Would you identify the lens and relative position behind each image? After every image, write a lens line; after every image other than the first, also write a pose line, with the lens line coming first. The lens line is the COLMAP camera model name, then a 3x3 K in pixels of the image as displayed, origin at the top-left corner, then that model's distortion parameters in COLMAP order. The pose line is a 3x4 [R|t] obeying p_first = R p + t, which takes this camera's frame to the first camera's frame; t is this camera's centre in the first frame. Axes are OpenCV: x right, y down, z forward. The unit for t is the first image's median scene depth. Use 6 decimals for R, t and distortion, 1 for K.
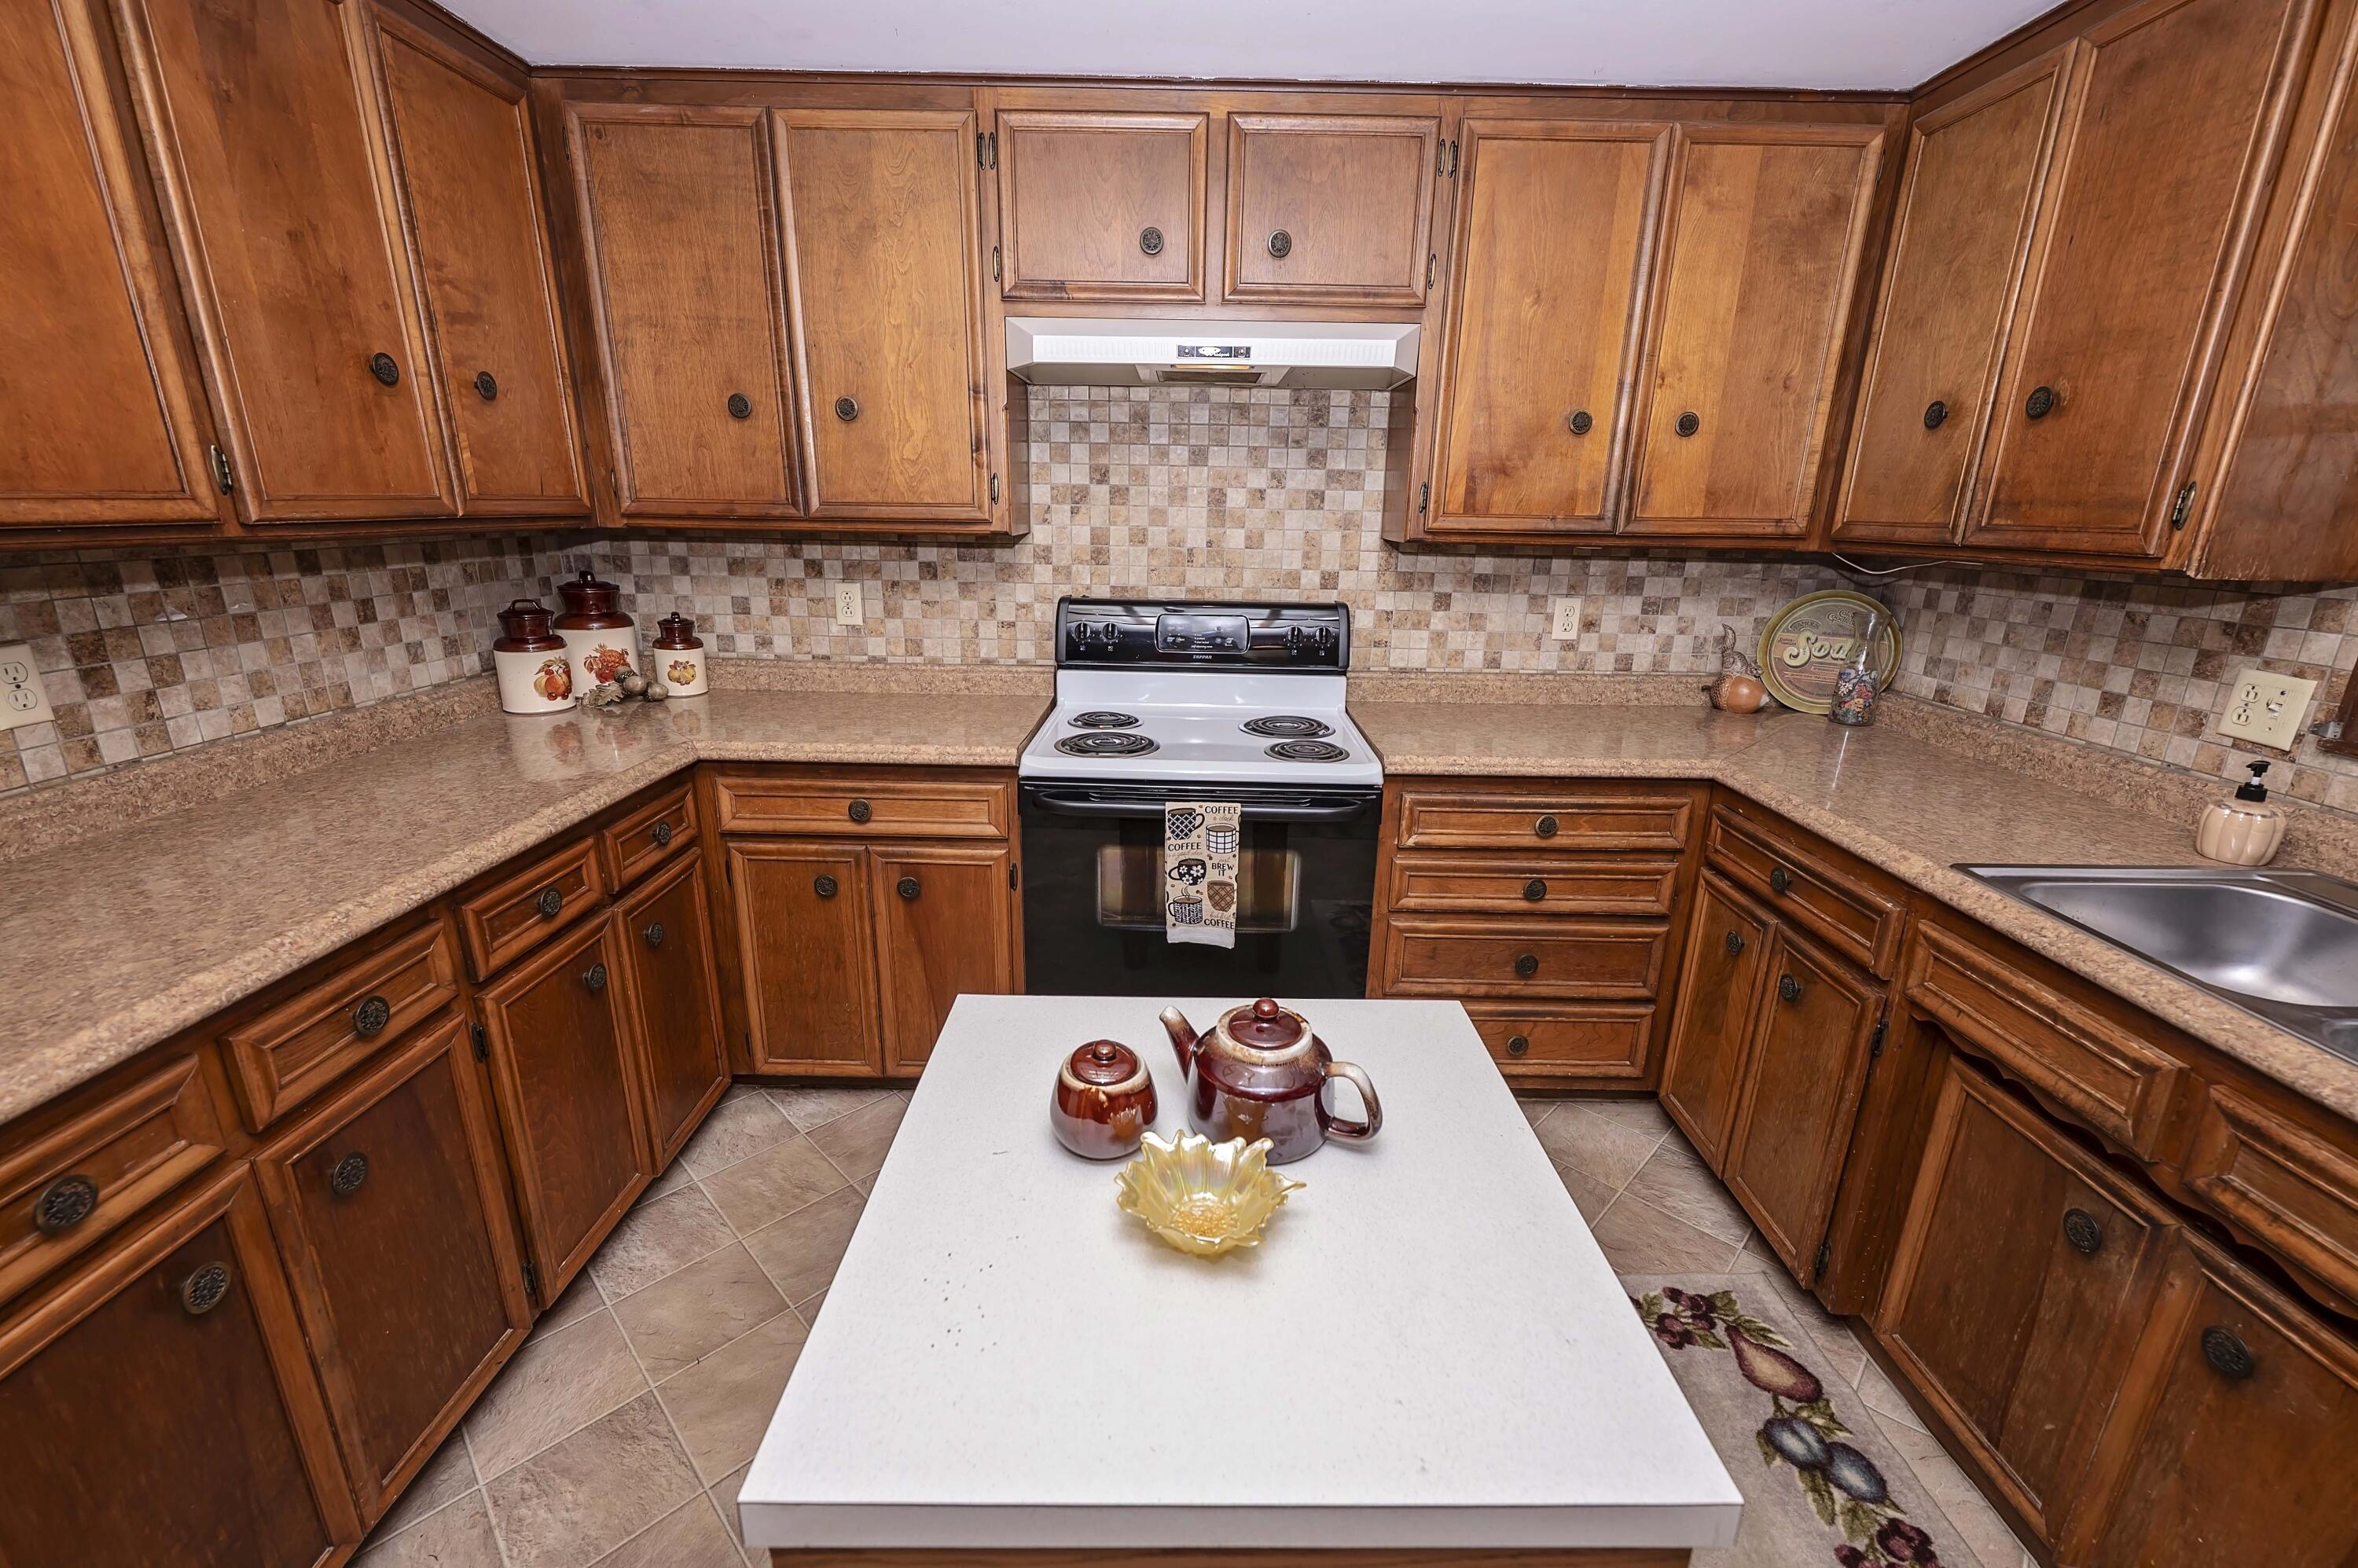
lens RADIAL K [[965.6, 0, 1191.4], [0, 965.6, 782.6], [0, 0, 1]] dist [-0.000343, 0.000284]
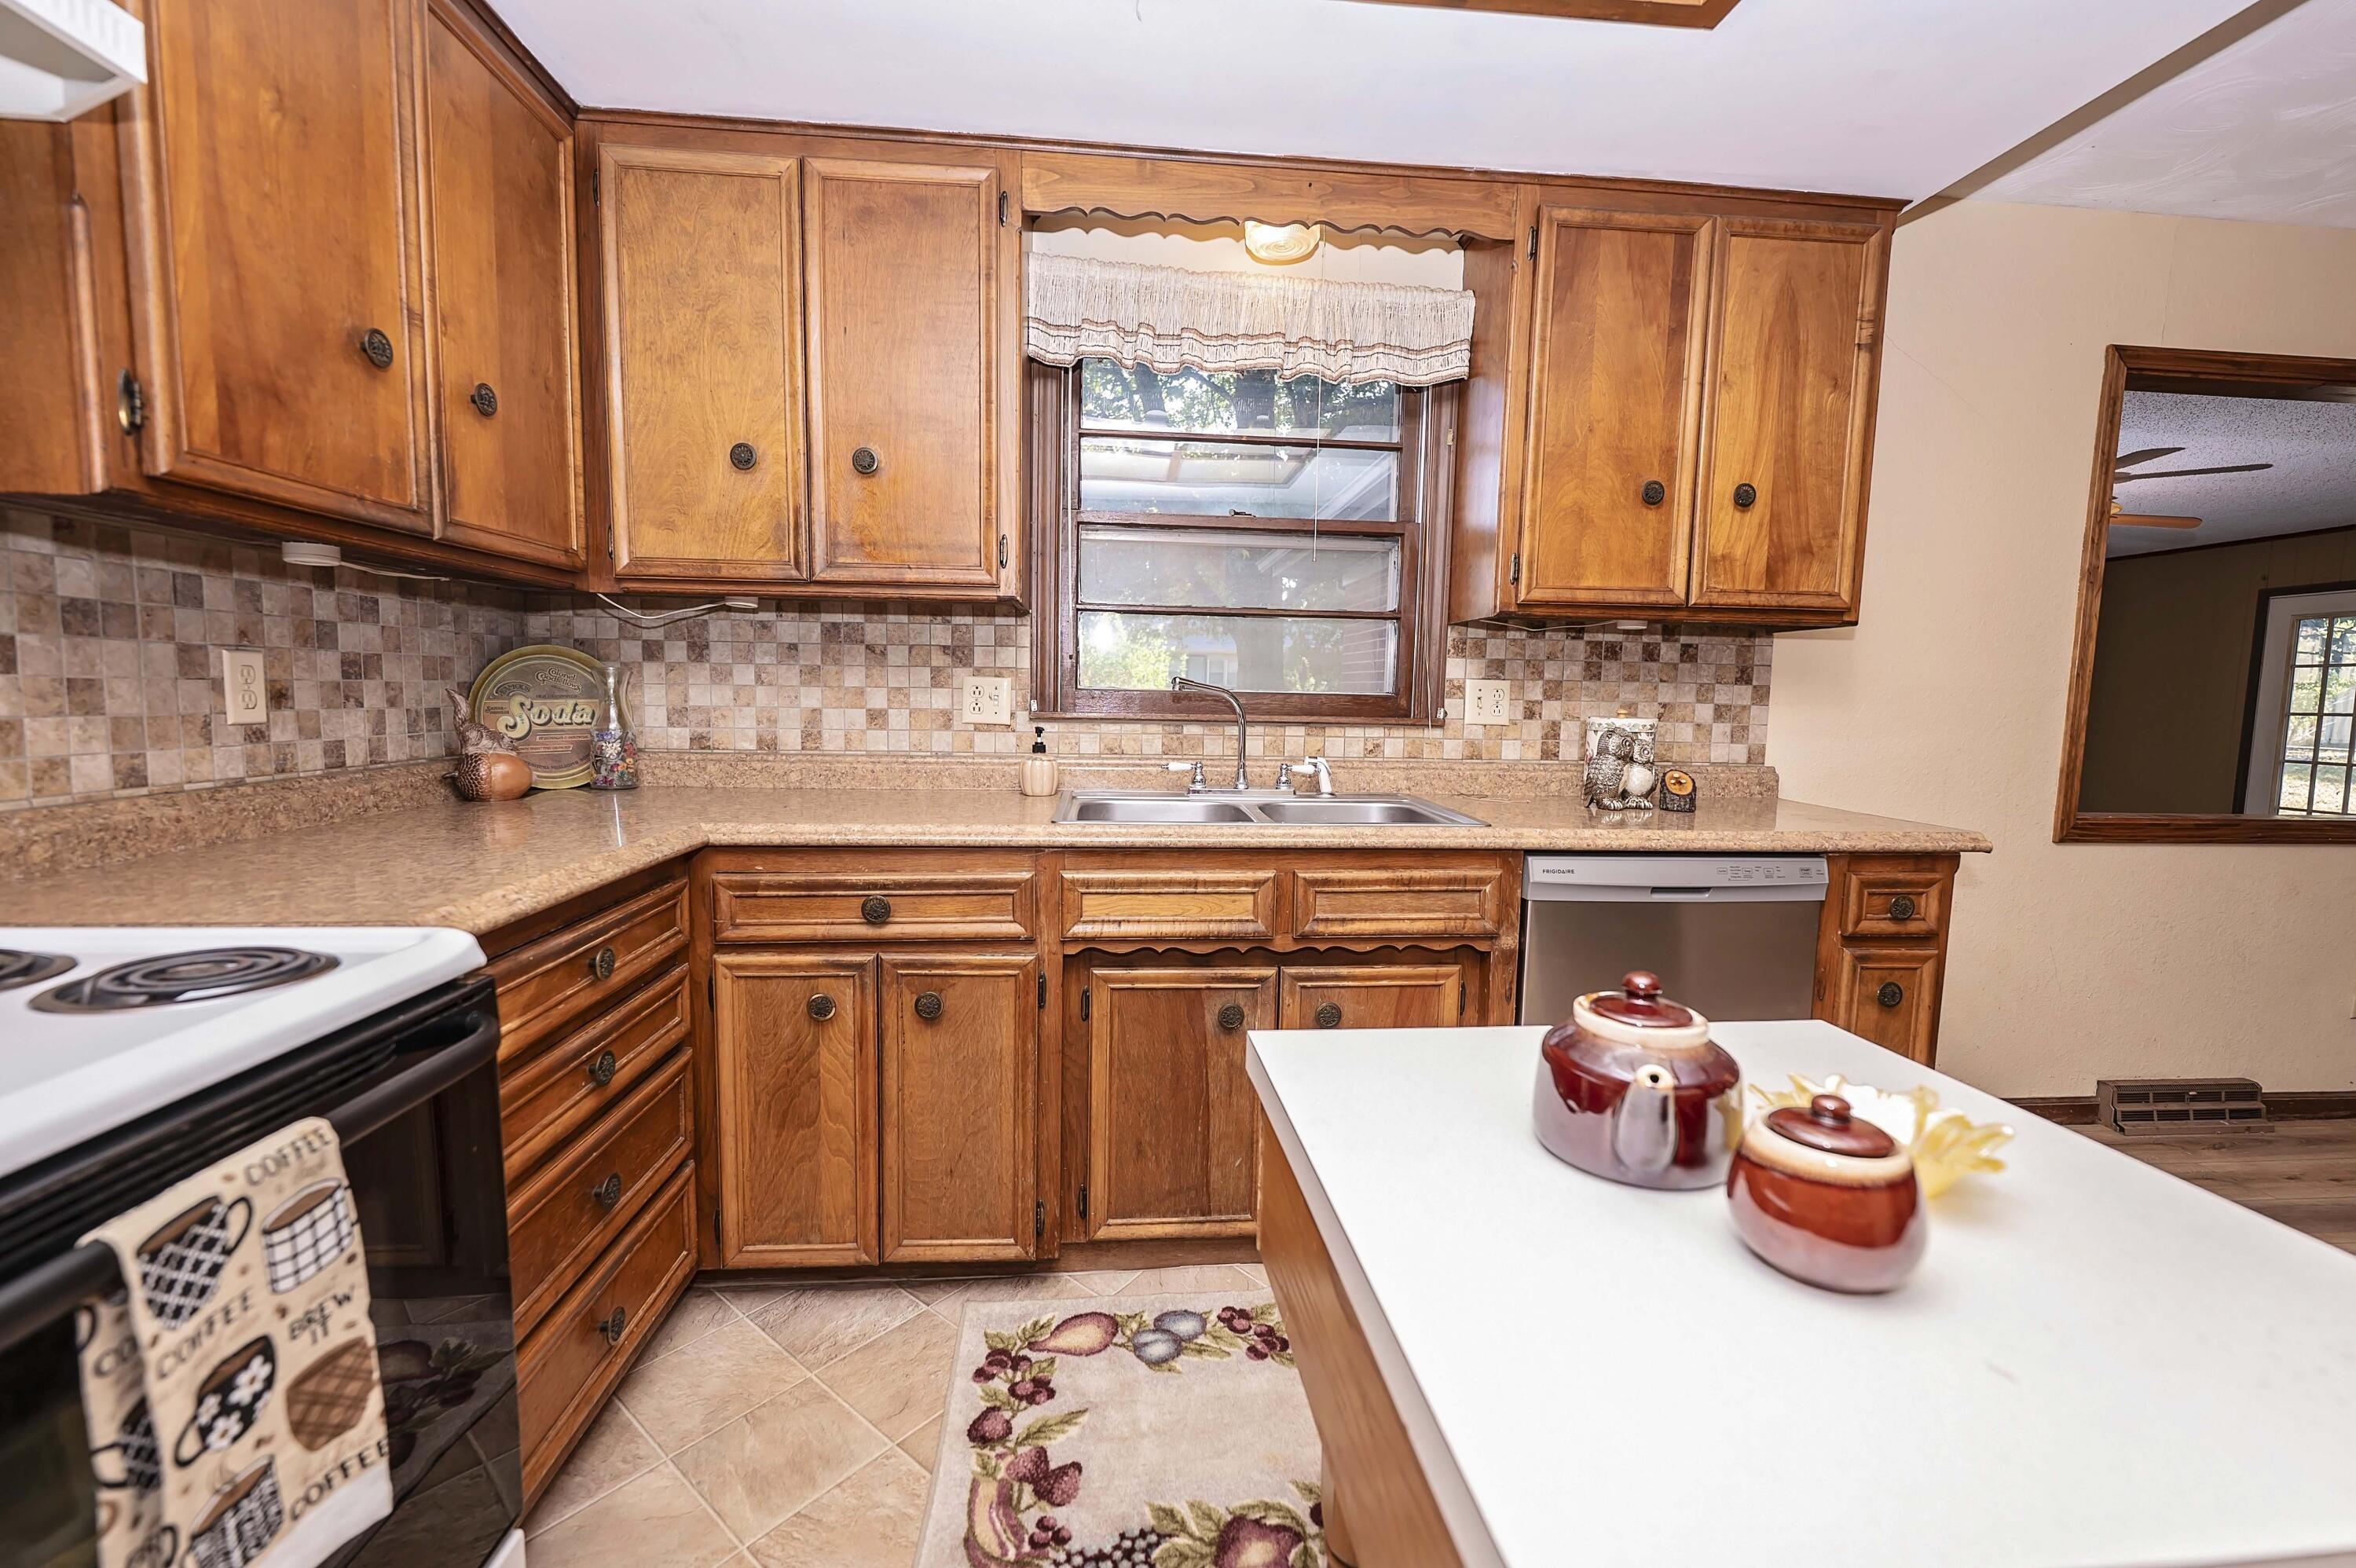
lens RADIAL K [[964.8, 0, 1189.2], [0, 964.8, 782.6], [0, 0, 1]] dist [-0.000343, 0.000284]
pose [[-0.087767, -0.113918, 0.989606, -0.297456], [0.261328, 0.956012, 0.133228, -0.055772], [-0.961252, 0.270305, -0.054137, 0.630393]]
